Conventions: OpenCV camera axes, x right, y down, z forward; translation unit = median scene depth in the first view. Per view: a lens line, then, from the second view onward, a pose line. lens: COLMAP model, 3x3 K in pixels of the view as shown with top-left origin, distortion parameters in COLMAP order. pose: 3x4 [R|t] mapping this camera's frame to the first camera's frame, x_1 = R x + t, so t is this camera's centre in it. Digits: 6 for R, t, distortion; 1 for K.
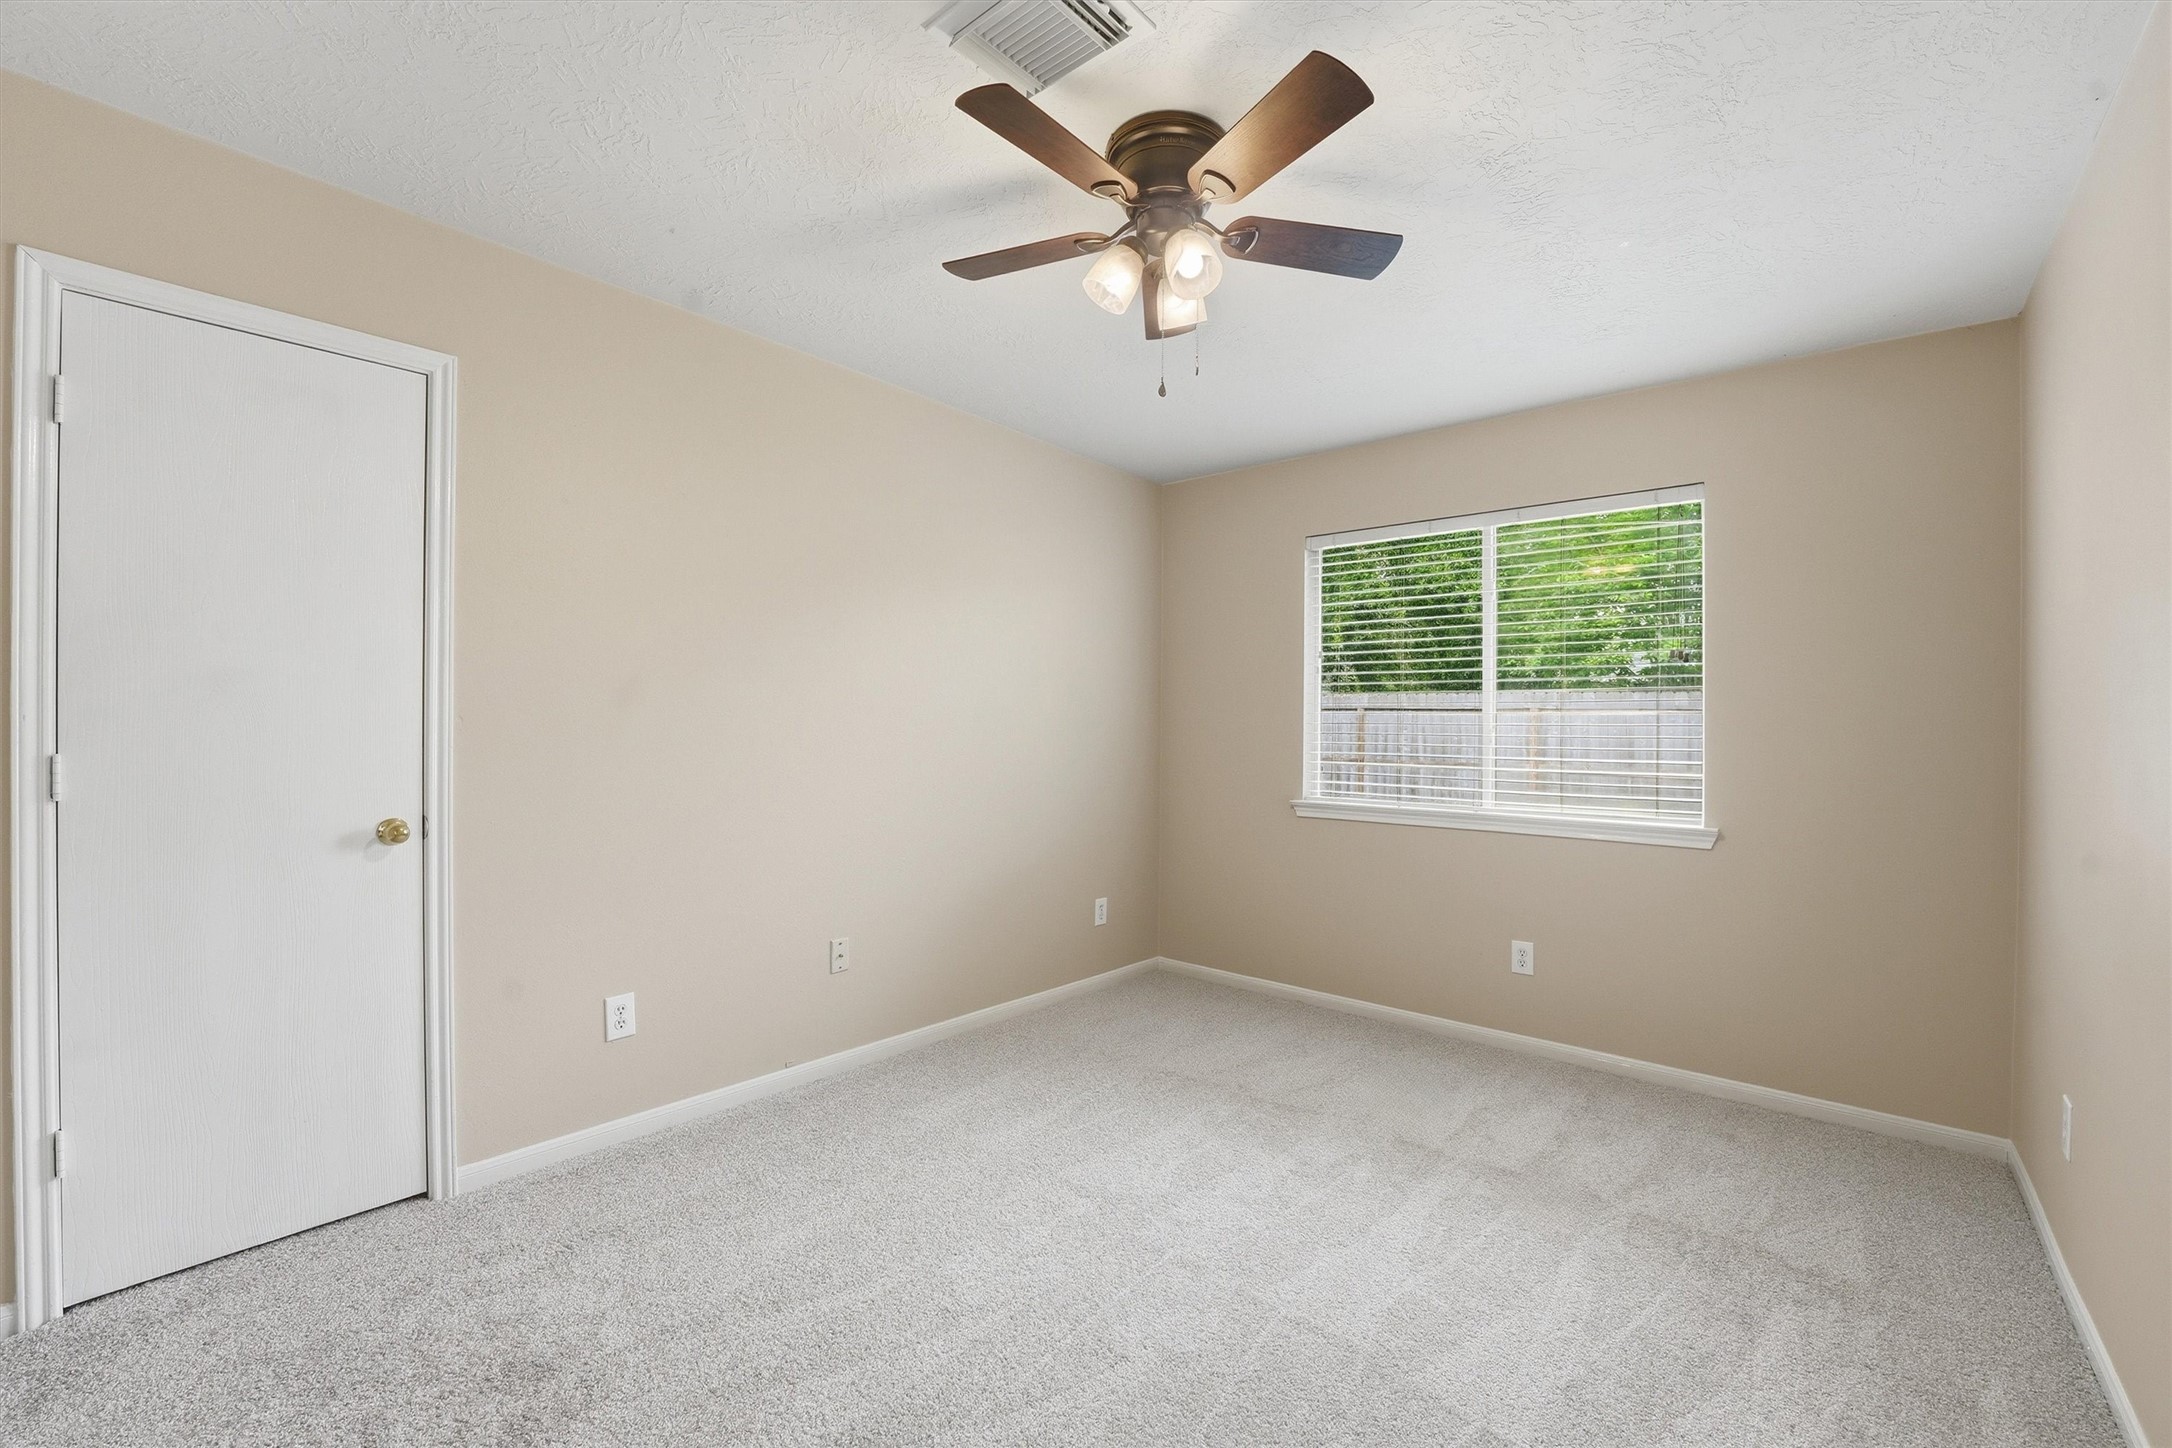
lens RADIAL K [[899.5, 0, 1086.0], [0, 899.5, 715.2], [0, 0, 1]] dist [0.000785, 0.000107]
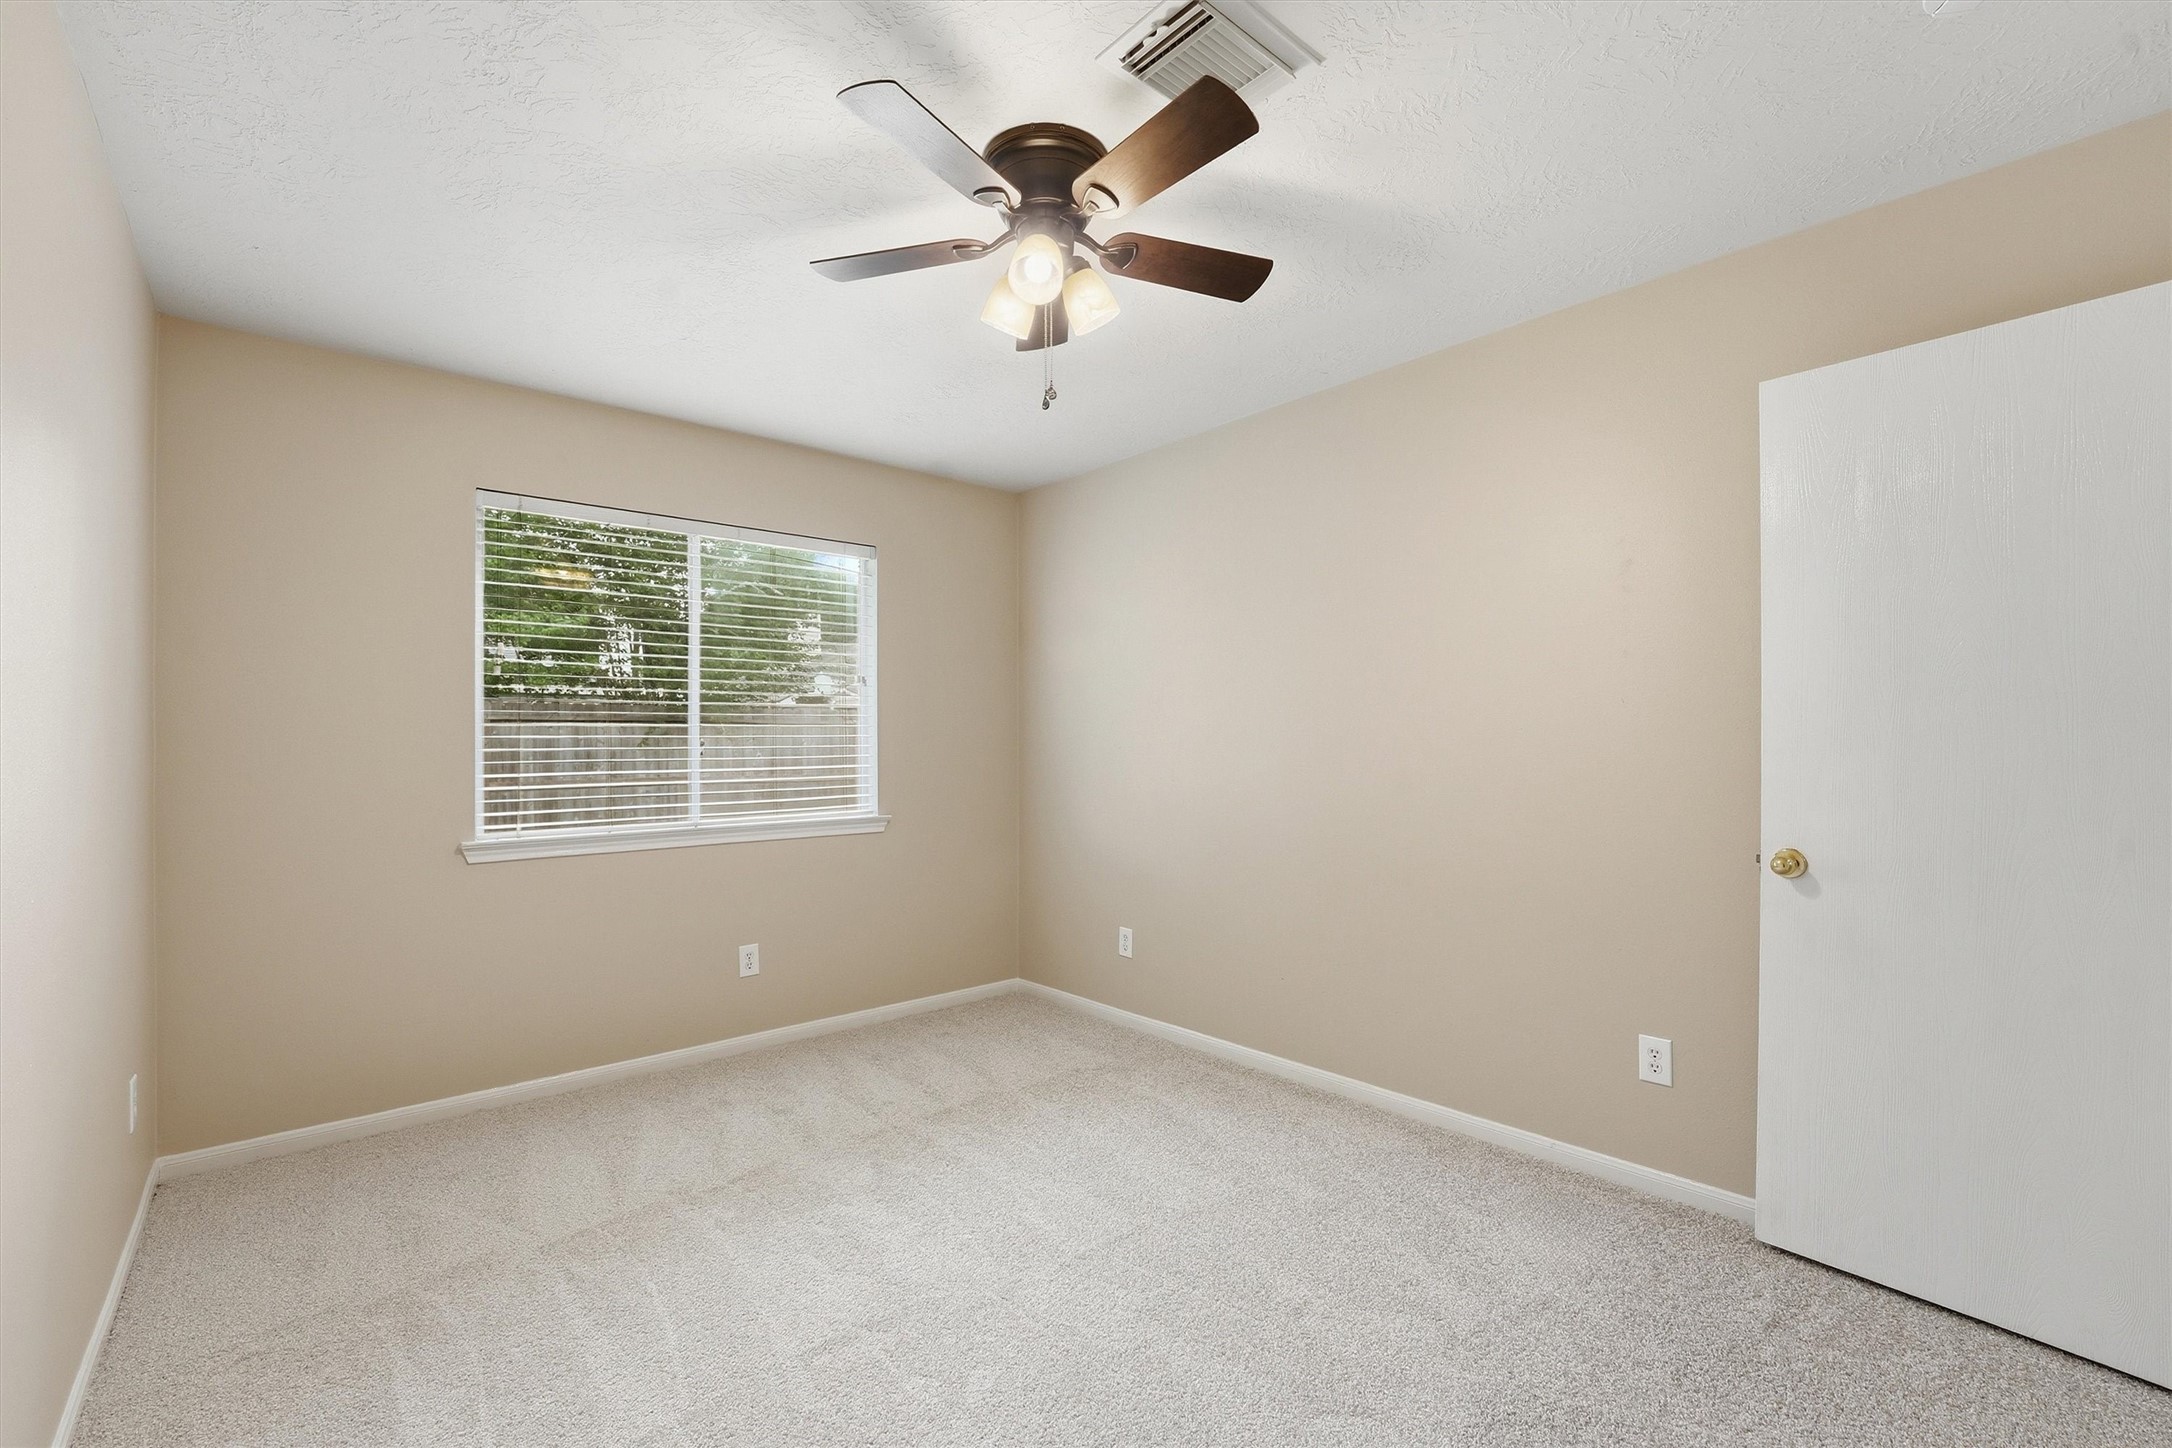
lens RADIAL K [[926.6, 0, 1086.9], [0, 926.6, 730.6], [0, 0, 1]] dist [0.000687, 0.000055]
pose [[0.148797, 0.001120, 0.988867, -0.524733], [-0.001109, 0.999999, -0.000966, 0.004271], [-0.988867, -0.000953, 0.148798, 0.464056]]
